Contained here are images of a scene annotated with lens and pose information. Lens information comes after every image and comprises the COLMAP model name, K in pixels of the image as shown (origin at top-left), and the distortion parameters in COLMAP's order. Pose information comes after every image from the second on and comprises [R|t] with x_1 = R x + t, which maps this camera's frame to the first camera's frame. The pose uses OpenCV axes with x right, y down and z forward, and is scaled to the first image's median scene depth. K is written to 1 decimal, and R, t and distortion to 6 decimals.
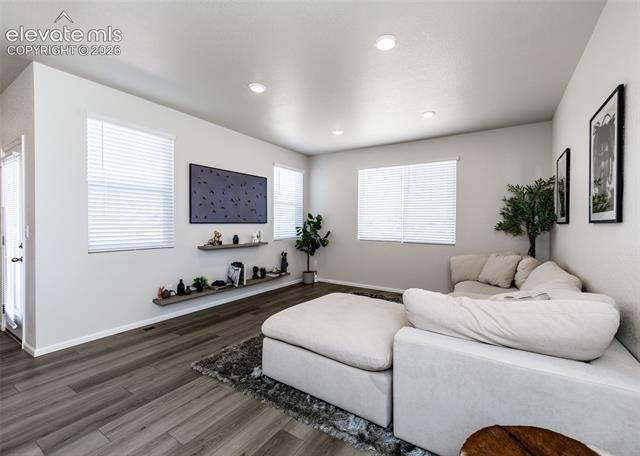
lens RADIAL K [[276.0, 0, 327.1], [0, 276.0, 227.1], [0, 0, 1]] dist [0.010545, 0.000064]
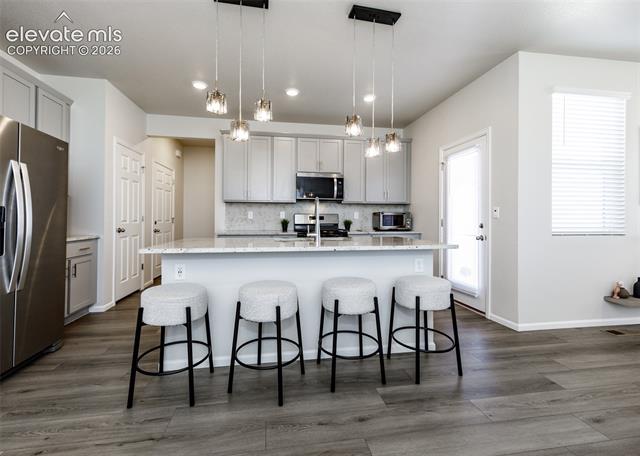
lens RADIAL K [[272.9, 0, 316.3], [0, 272.9, 219.2], [0, 0, 1]] dist [0.003803, 0.000264]
pose [[0.657573, -0.005981, -0.753368, -0.495049], [-0.008689, 0.999842, -0.015521, 0.043769], [0.753341, 0.016752, 0.657417, -0.162488]]
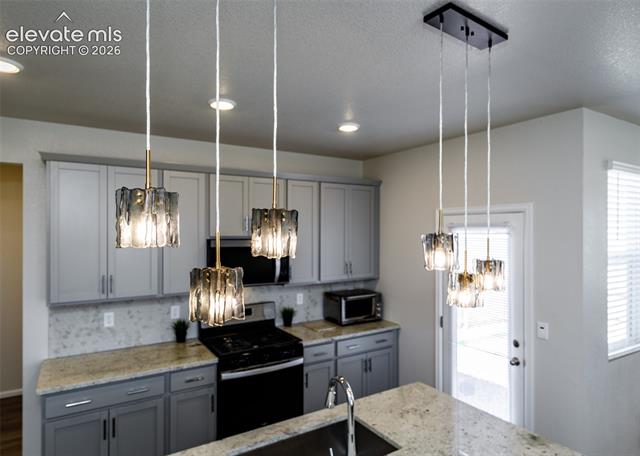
lens RADIAL K [[370.1, 0, 319.2], [0, 370.1, 242.1], [0, 0, 1]] dist [0.003938, 0.001474]
pose [[0.896855, -0.000911, -0.442324, -0.798232], [0.005277, 0.999949, 0.008639, -0.162940], [0.442294, -0.010082, 0.896814, -0.122561]]
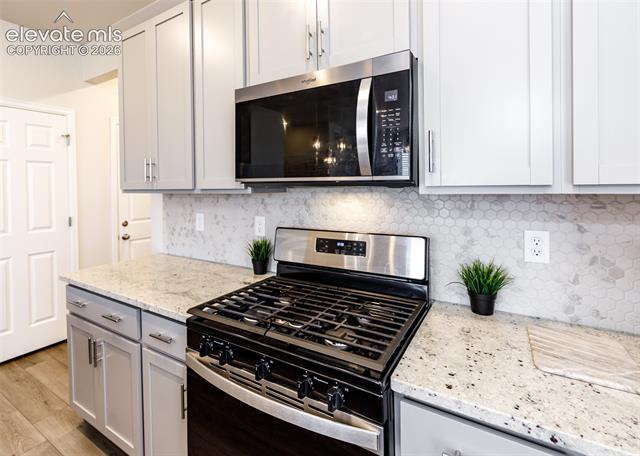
lens RADIAL K [[317.8, 0, 299.8], [0, 317.8, 187.2], [0, 0, 1]] dist [0.000121, 0.000090]
pose [[0.002500, -0.011020, -0.999936, -1.008987], [-0.004748, 0.999928, -0.011032, -0.045441], [0.999986, 0.004775, 0.002447, 0.565023]]
